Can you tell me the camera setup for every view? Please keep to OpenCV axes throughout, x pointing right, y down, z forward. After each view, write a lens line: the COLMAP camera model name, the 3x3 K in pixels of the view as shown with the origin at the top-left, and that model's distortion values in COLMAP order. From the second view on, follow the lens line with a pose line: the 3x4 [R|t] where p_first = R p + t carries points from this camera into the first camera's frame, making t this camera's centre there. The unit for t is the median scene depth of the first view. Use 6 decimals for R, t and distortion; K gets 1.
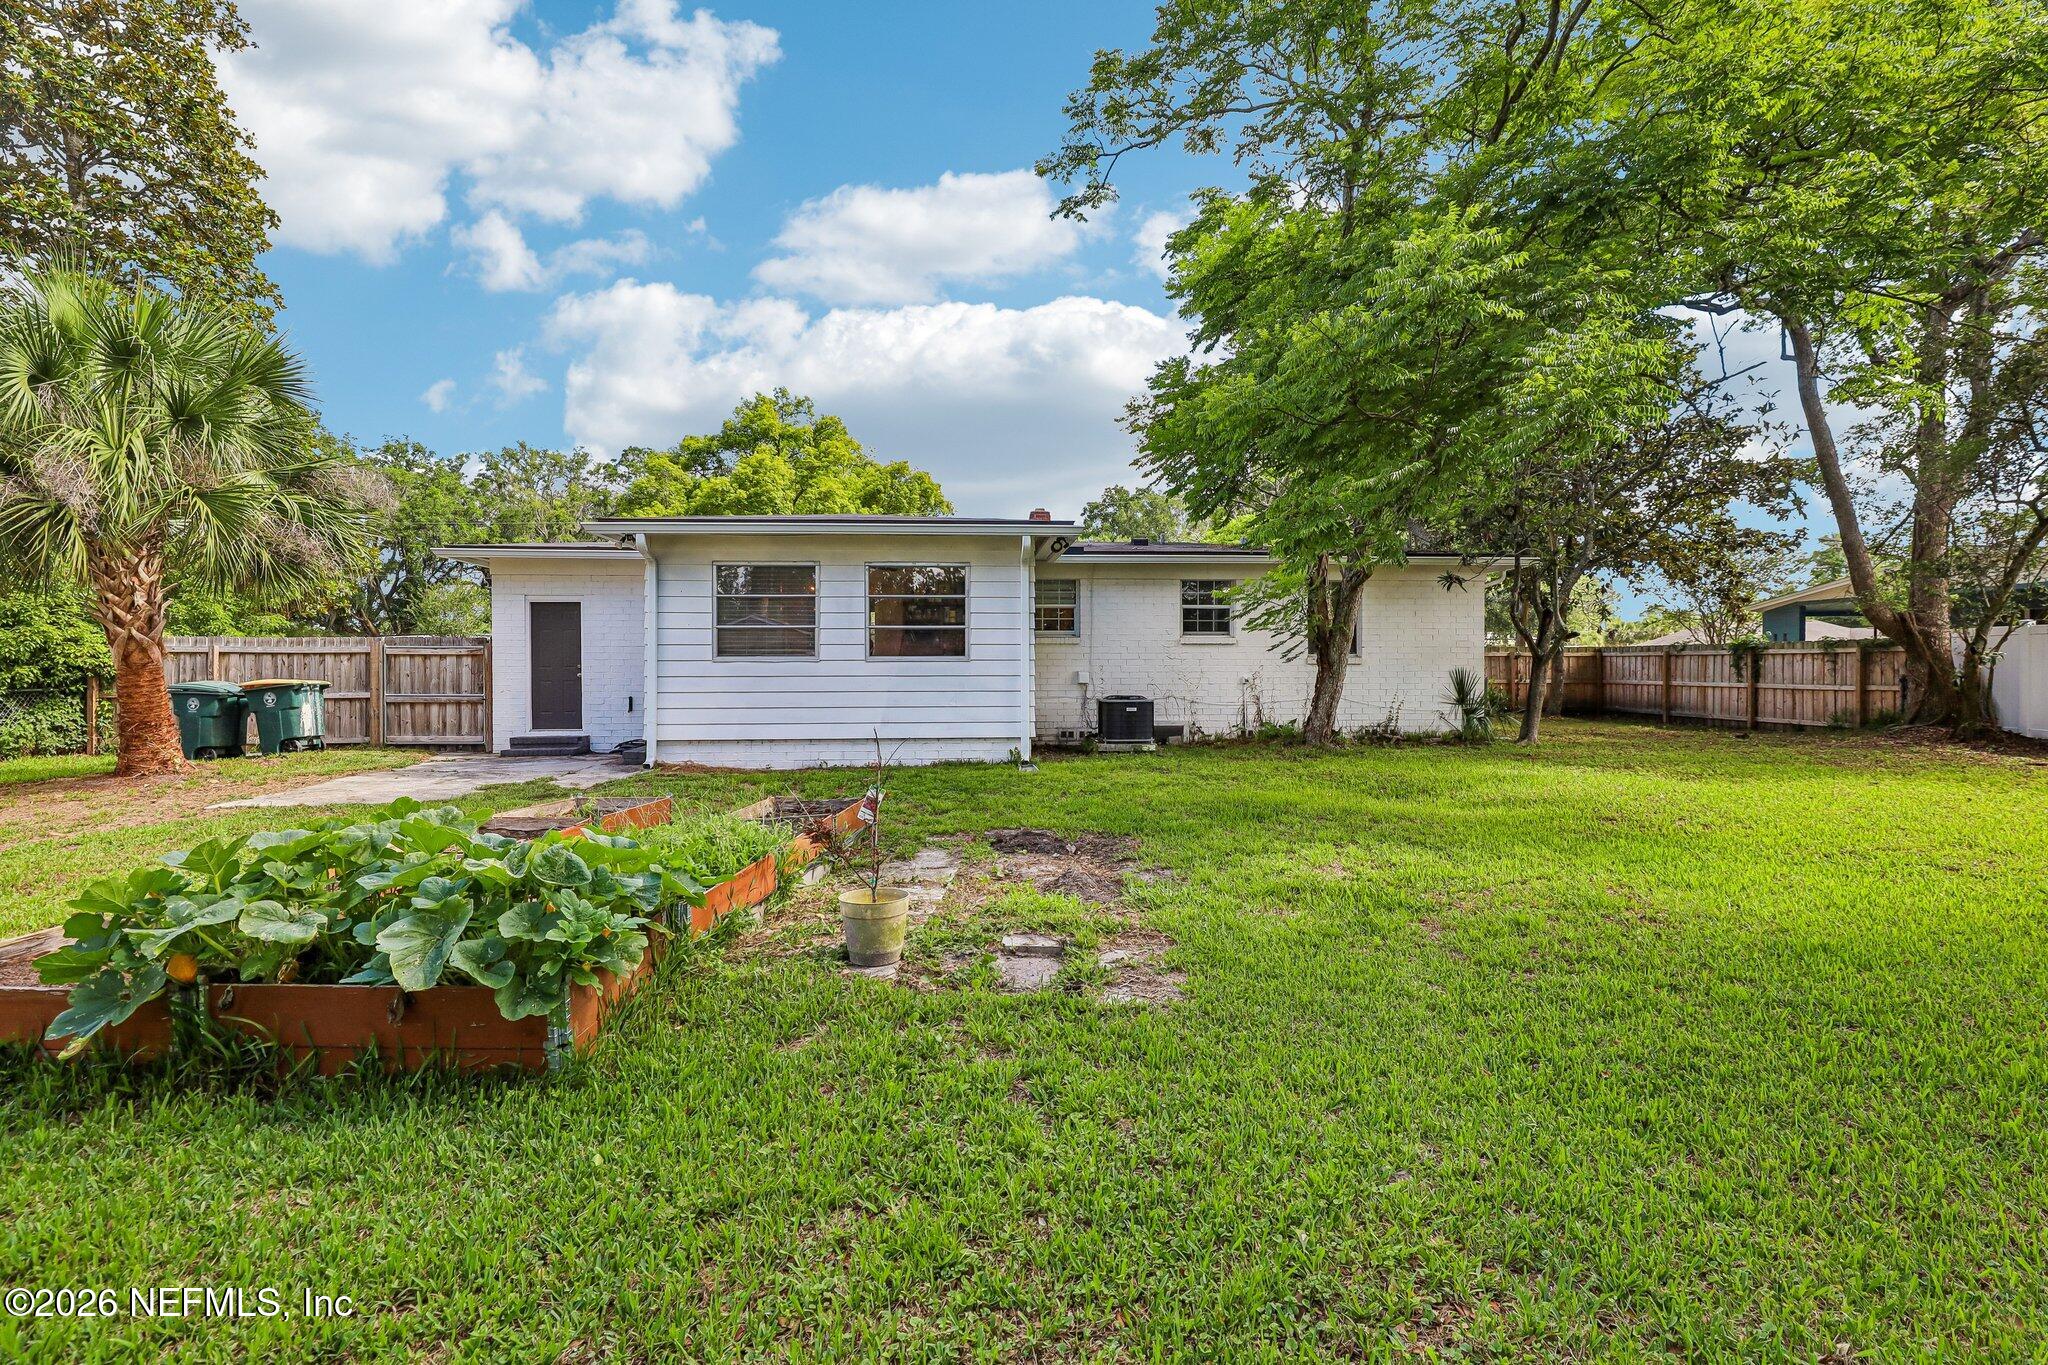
lens RADIAL K [[944.1, 0, 1021.4], [0, 944.1, 690.6], [0, 0, 1]] dist [-0.002027, 0.000101]
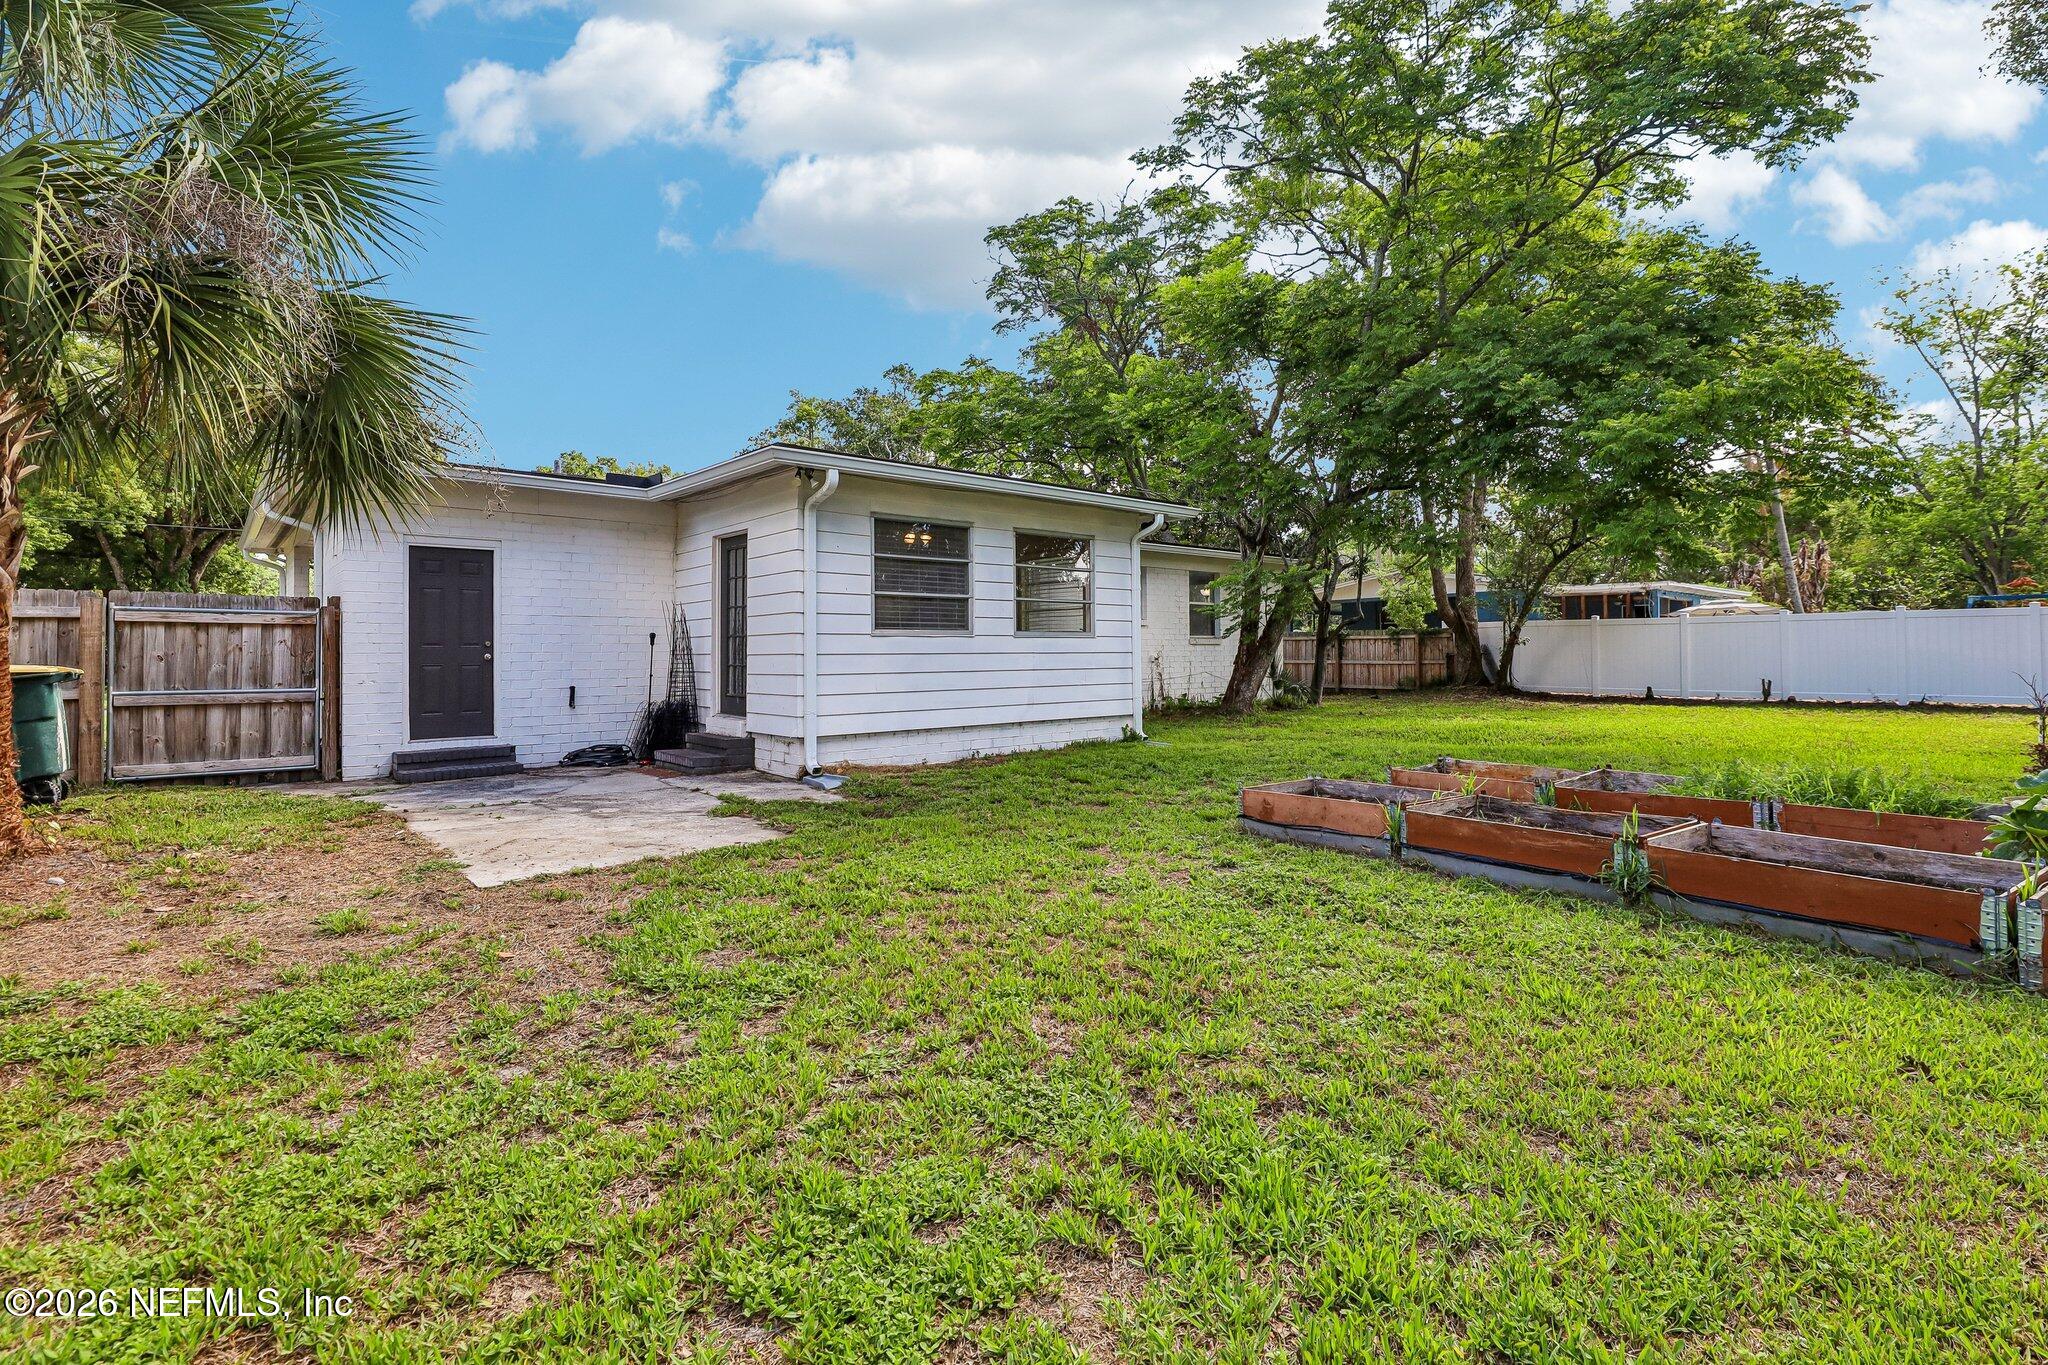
lens RADIAL K [[944.1, 0, 1017.4], [0, 944.1, 662.5], [0, 0, 1]] dist [-0.002027, 0.000101]
pose [[0.804314, -0.009028, 0.594136, -0.685949], [0.020509, 0.999711, -0.012573, 0.004905], [-0.593851, 0.022298, 0.804266, 0.269334]]
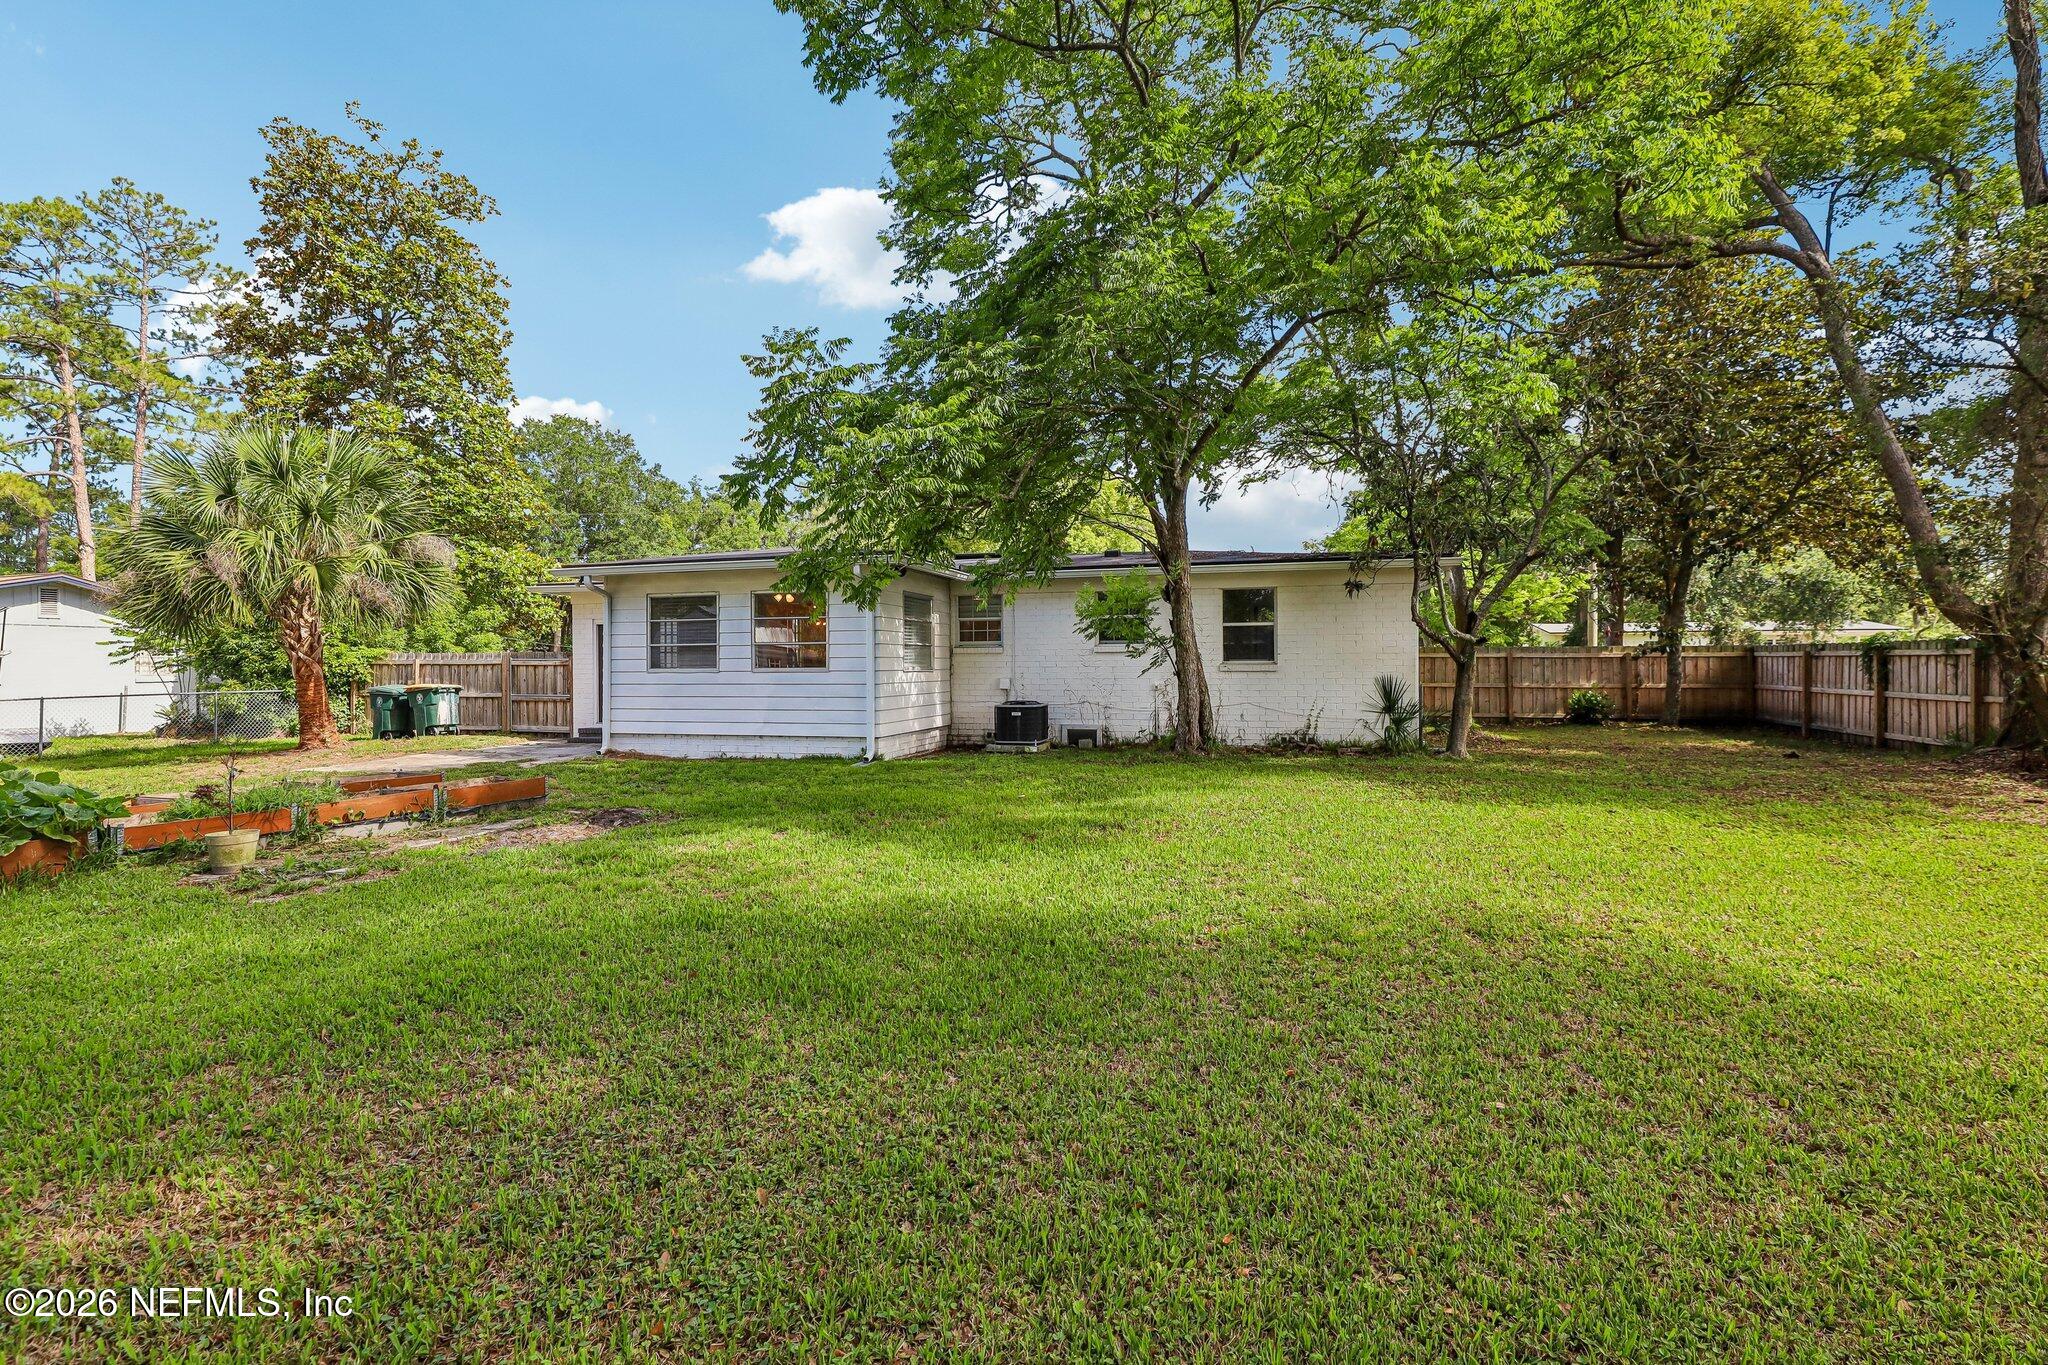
lens RADIAL K [[944.1, 0, 1019.6], [0, 944.1, 678.7], [0, 0, 1]] dist [-0.002027, 0.000101]
pose [[0.940508, 0.001930, -0.339767, 0.566238], [-0.004638, 0.999964, -0.007159, -0.014931], [0.339741, 0.008309, 0.940482, -0.031529]]
